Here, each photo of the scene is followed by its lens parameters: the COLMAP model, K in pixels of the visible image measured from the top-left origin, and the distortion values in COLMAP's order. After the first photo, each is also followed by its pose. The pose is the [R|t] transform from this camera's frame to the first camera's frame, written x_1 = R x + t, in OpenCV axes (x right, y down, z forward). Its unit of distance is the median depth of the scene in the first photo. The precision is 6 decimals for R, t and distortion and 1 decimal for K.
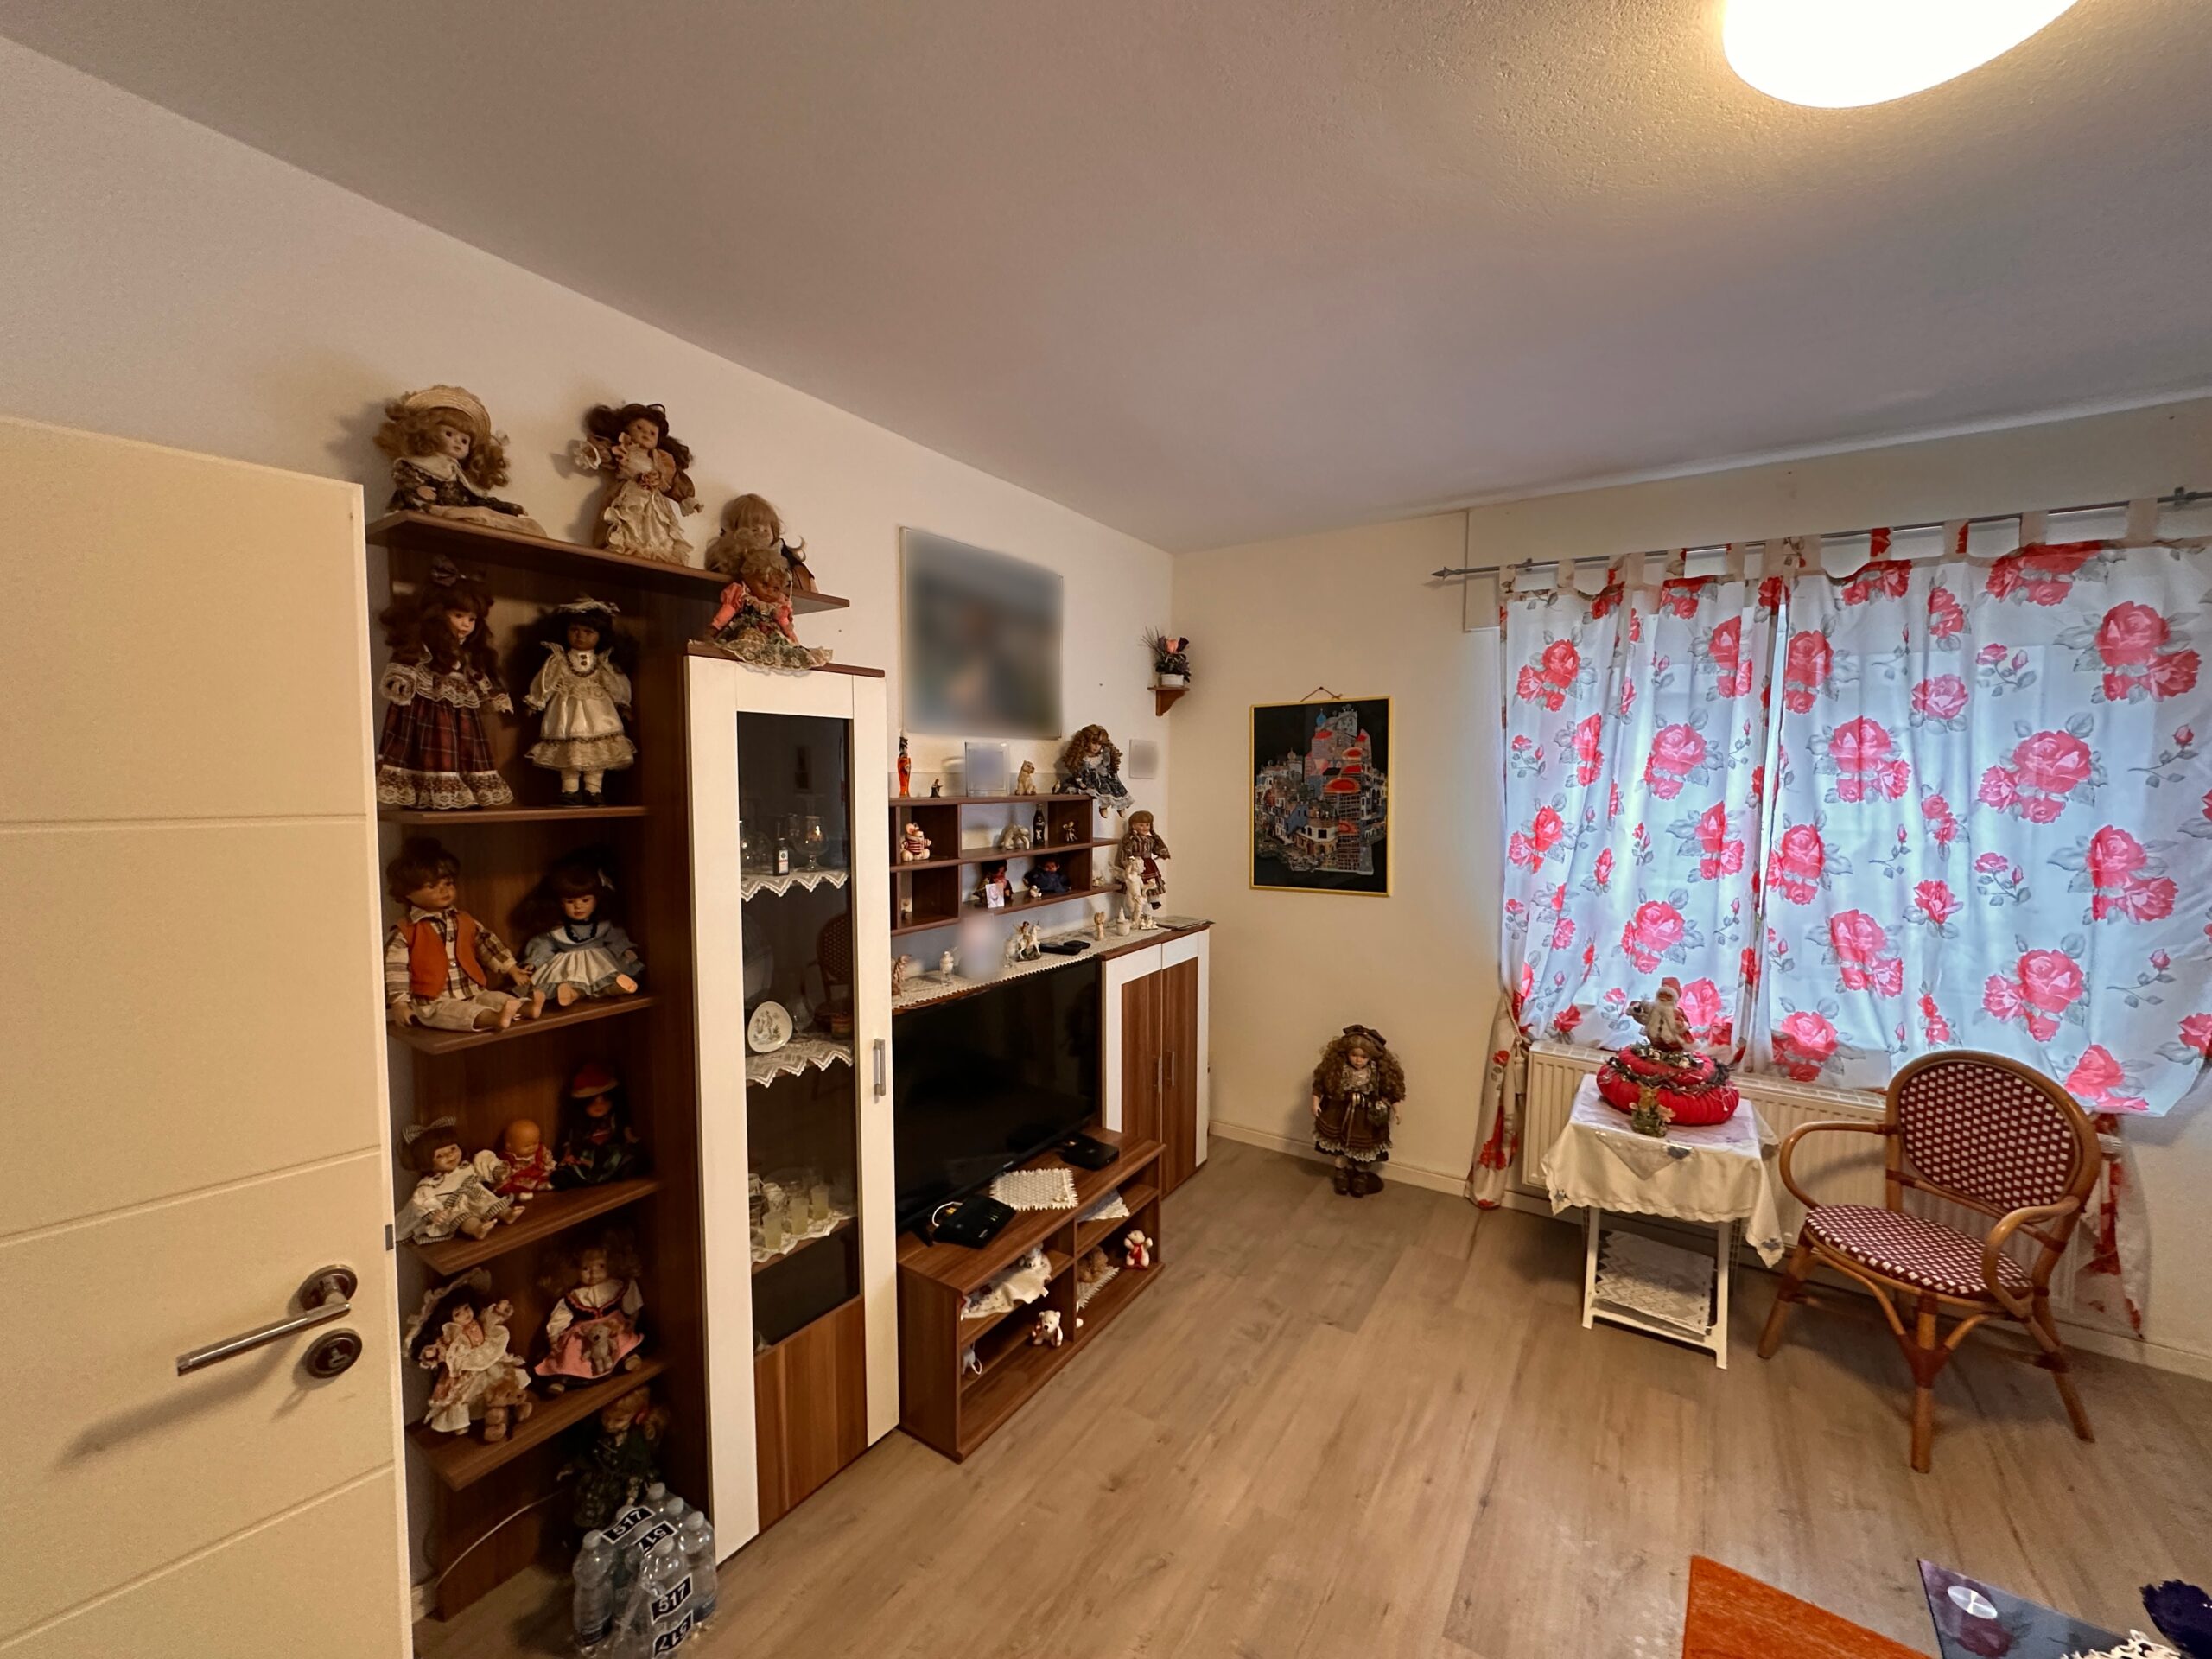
lens RADIAL K [[881.9, 0, 1106.0], [0, 881.9, 829.5], [0, 0, 1]] dist [-0.002889, 0.000839]
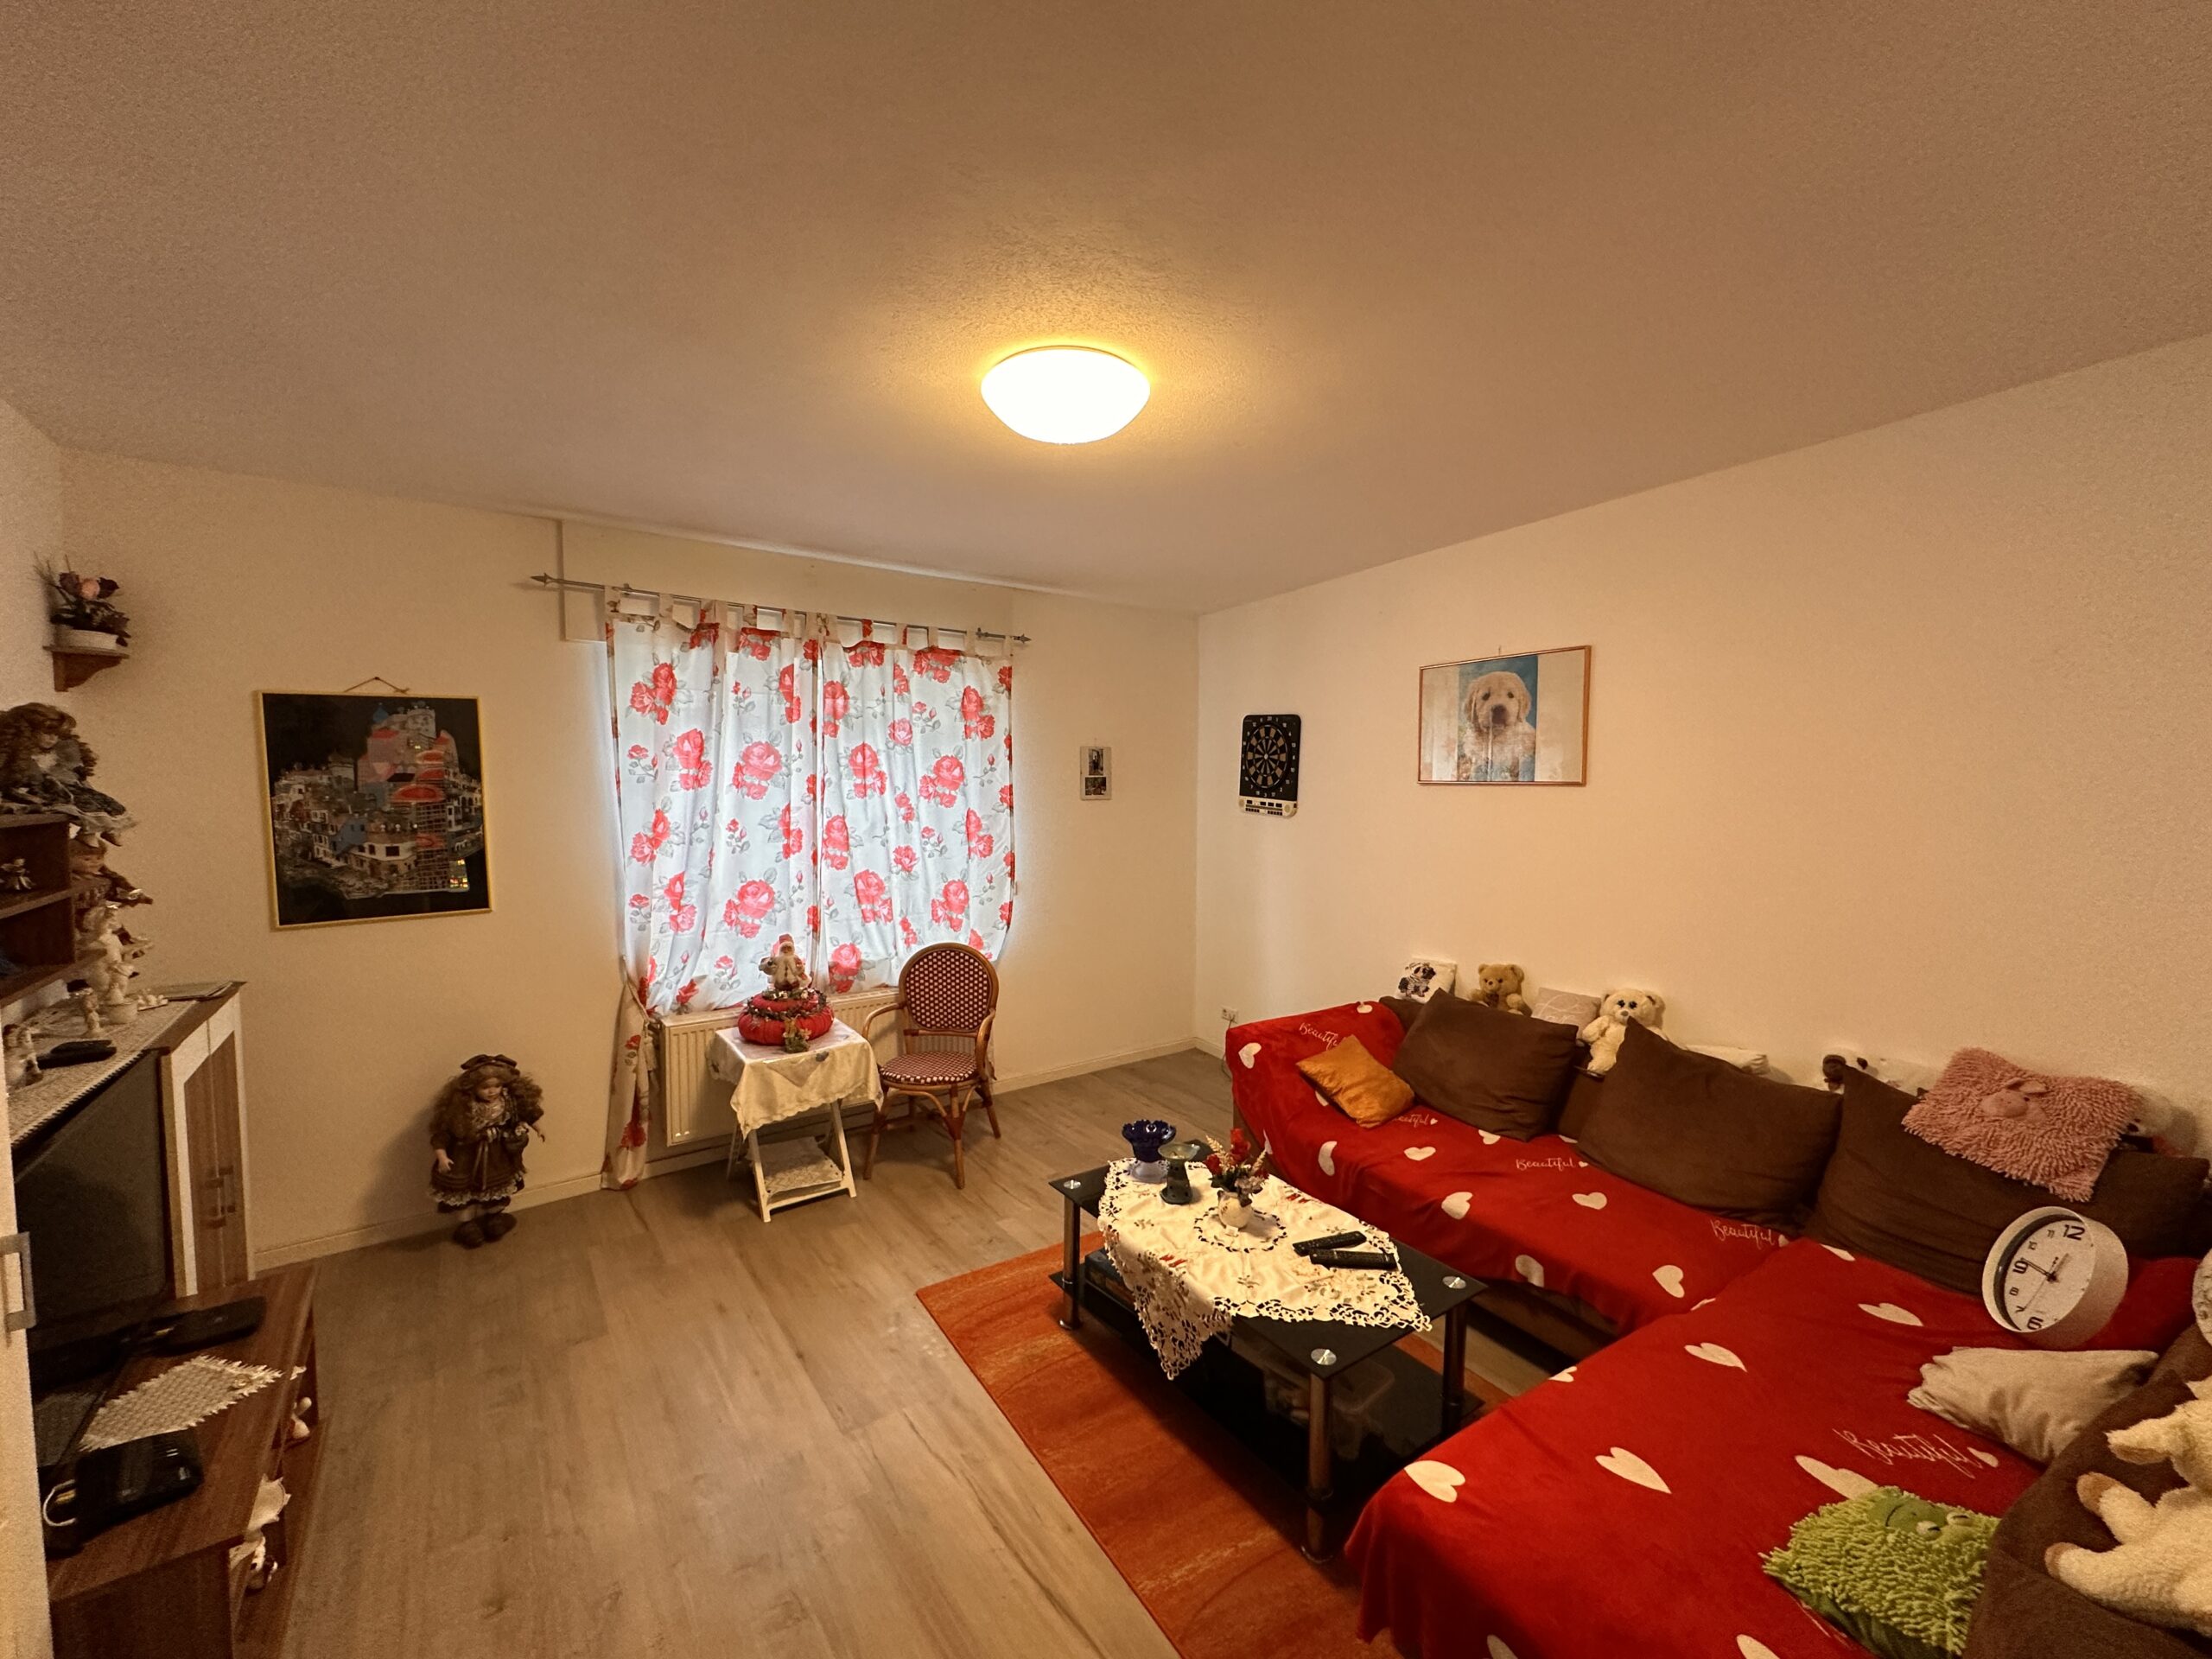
lens RADIAL K [[881.9, 0, 1106.0], [0, 881.9, 829.5], [0, 0, 1]] dist [-0.002889, 0.000839]
pose [[0.352073, -0.054236, 0.934400, -0.389292], [0.059347, 0.997604, 0.035544, -0.006489], [-0.934089, 0.042940, 0.354448, 0.075015]]
